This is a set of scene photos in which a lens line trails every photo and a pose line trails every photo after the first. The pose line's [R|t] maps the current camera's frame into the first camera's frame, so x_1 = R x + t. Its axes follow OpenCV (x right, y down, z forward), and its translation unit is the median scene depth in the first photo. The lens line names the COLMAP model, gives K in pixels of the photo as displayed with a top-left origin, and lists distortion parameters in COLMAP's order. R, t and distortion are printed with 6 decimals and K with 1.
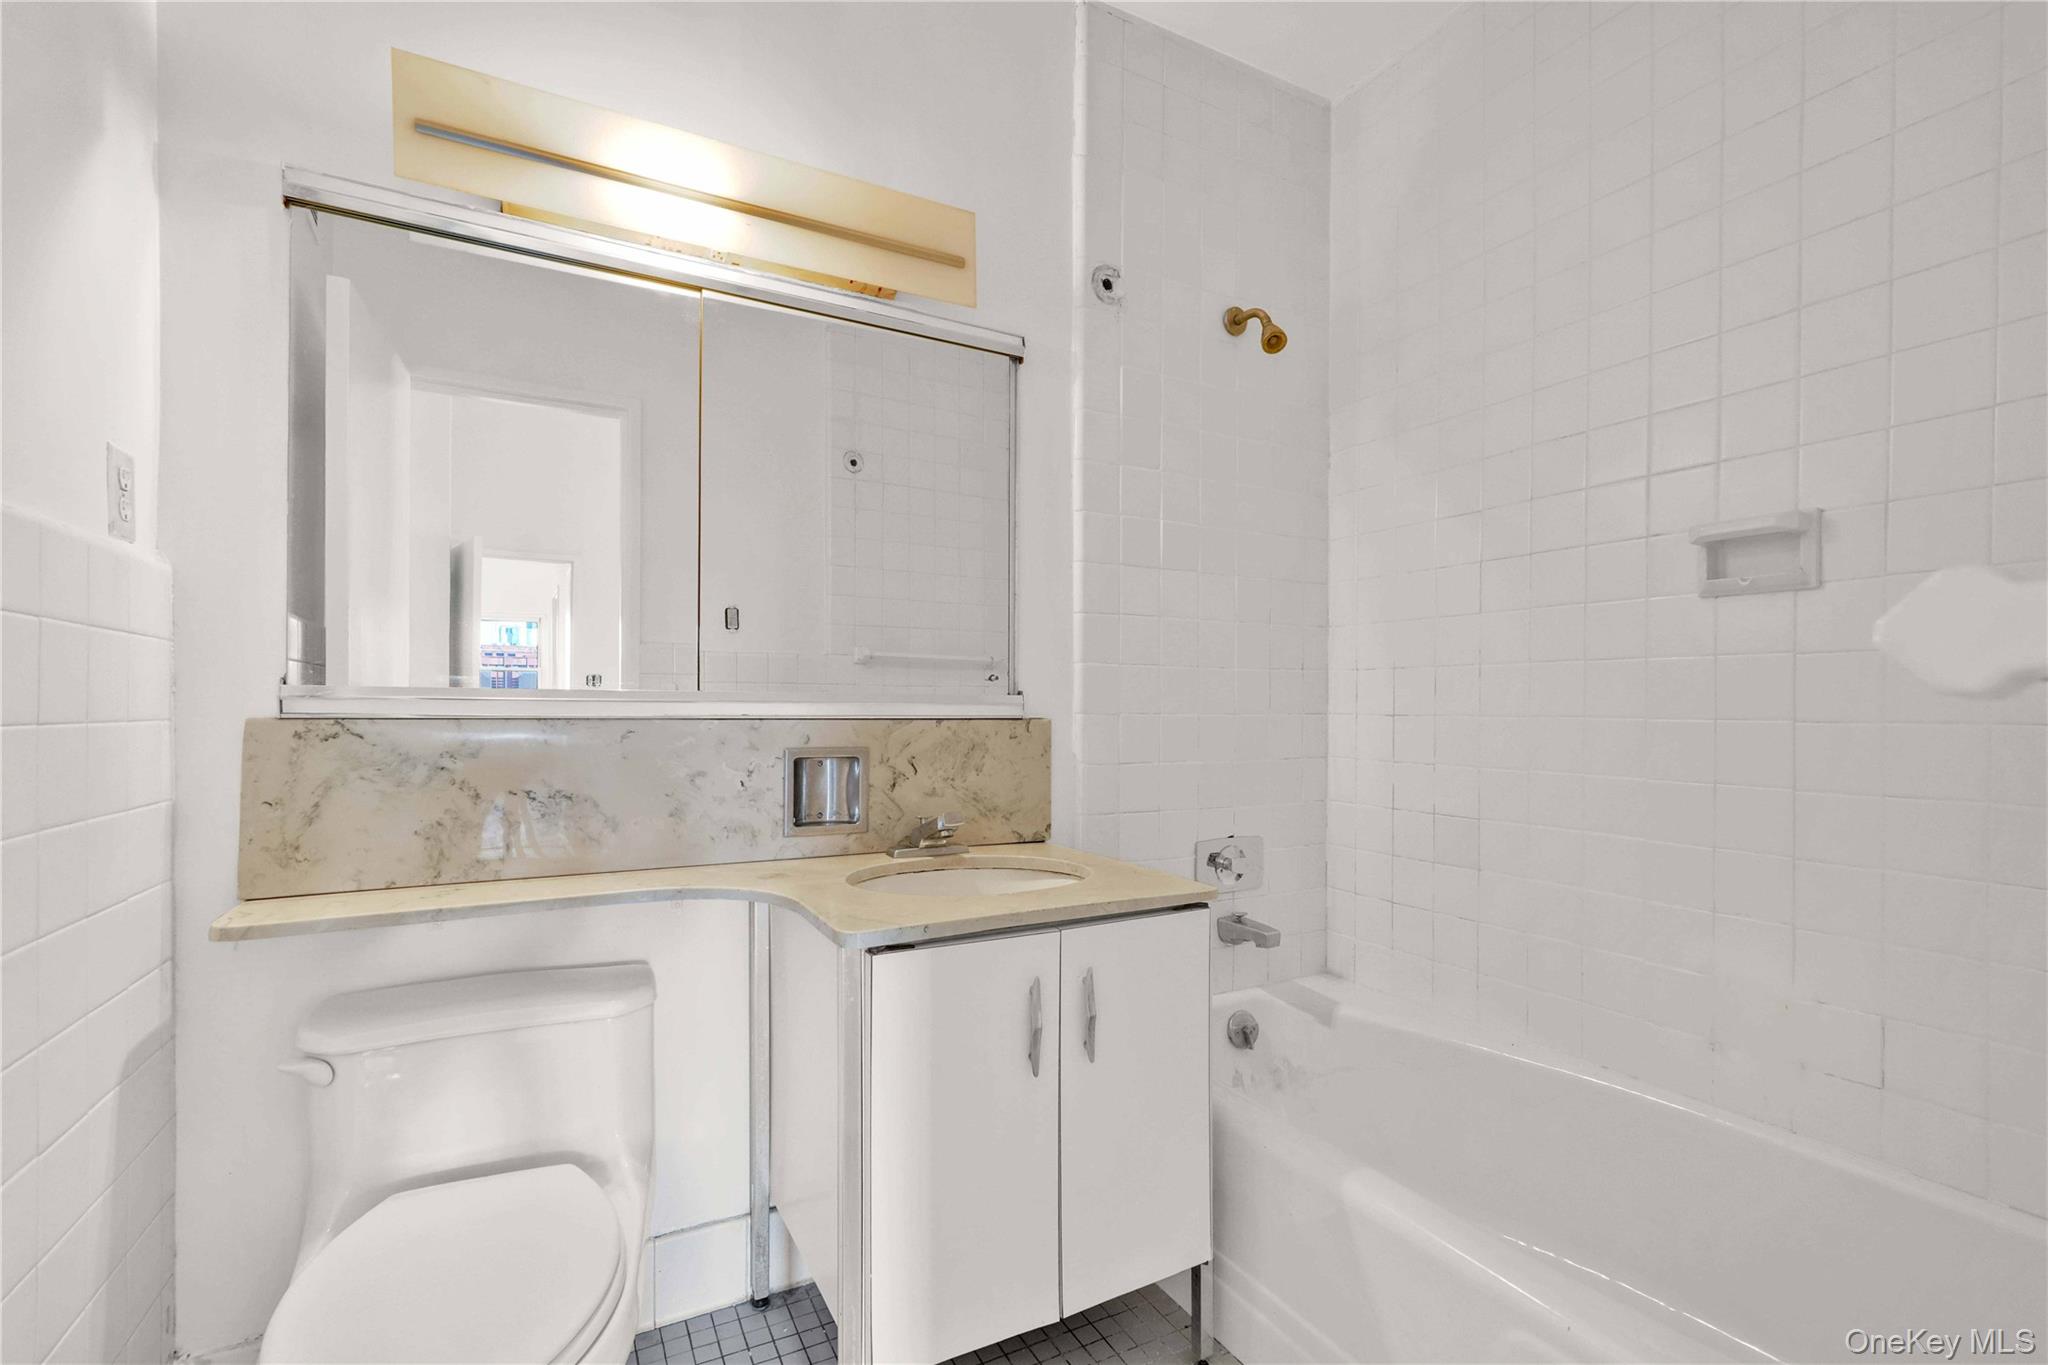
lens RADIAL K [[920.8, 0, 1021.7], [0, 920.8, 695.9], [0, 0, 1]] dist [-0.012749, 0.008057]
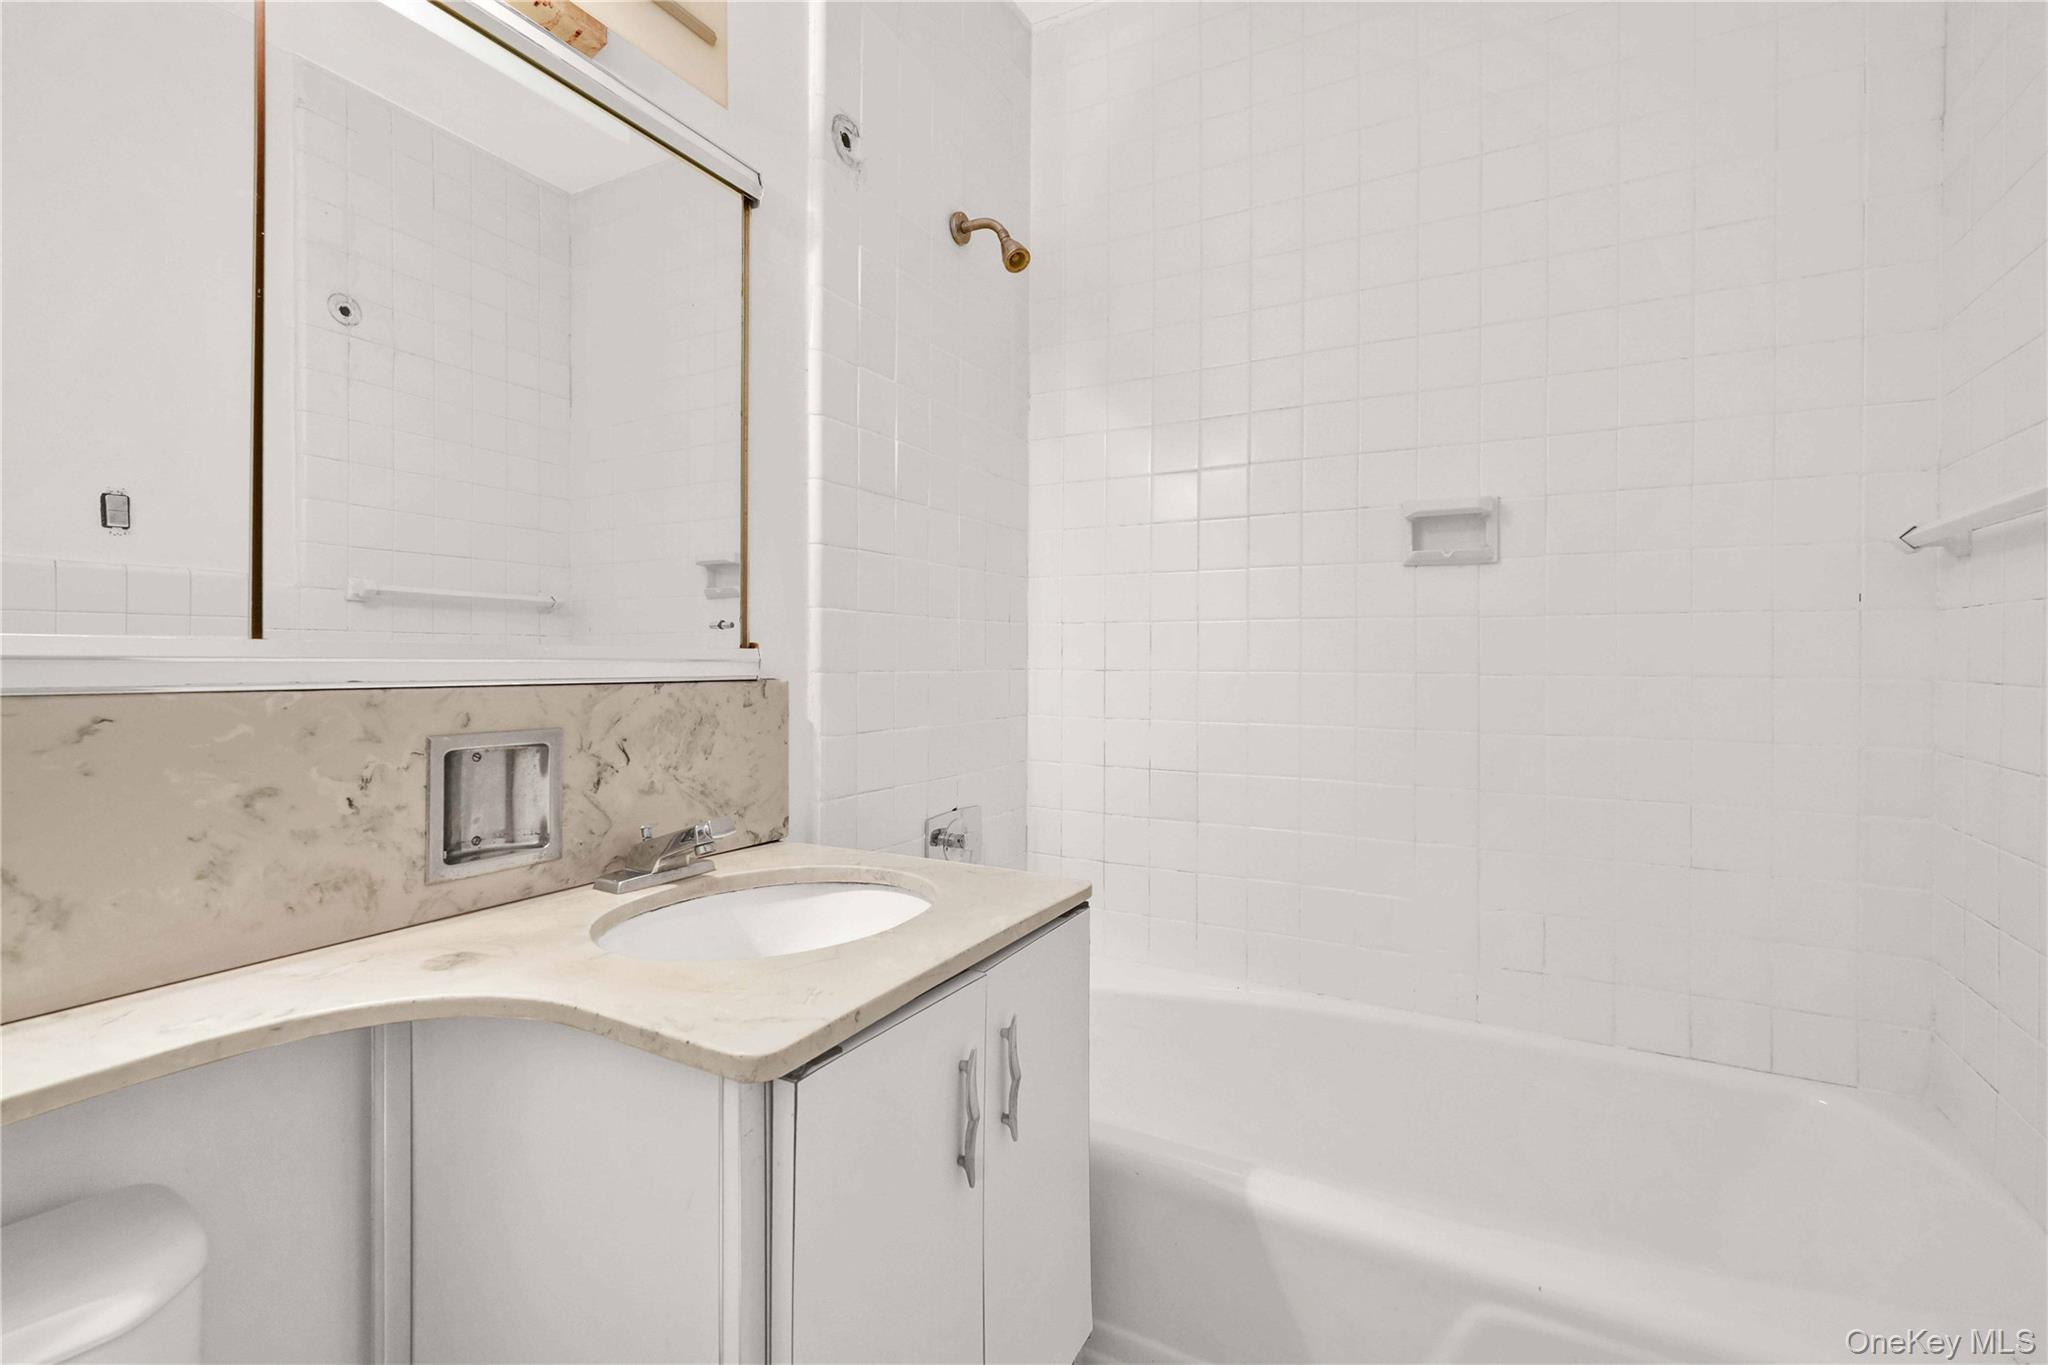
lens RADIAL K [[920.8, 0, 1033.7], [0, 920.8, 647.6], [0, 0, 1]] dist [-0.012749, 0.008057]
pose [[0.836886, 0.005590, 0.547349, -0.230227], [-0.005545, 0.999983, -0.001736, -0.001661], [-0.547350, -0.001582, 0.836902, 0.259457]]
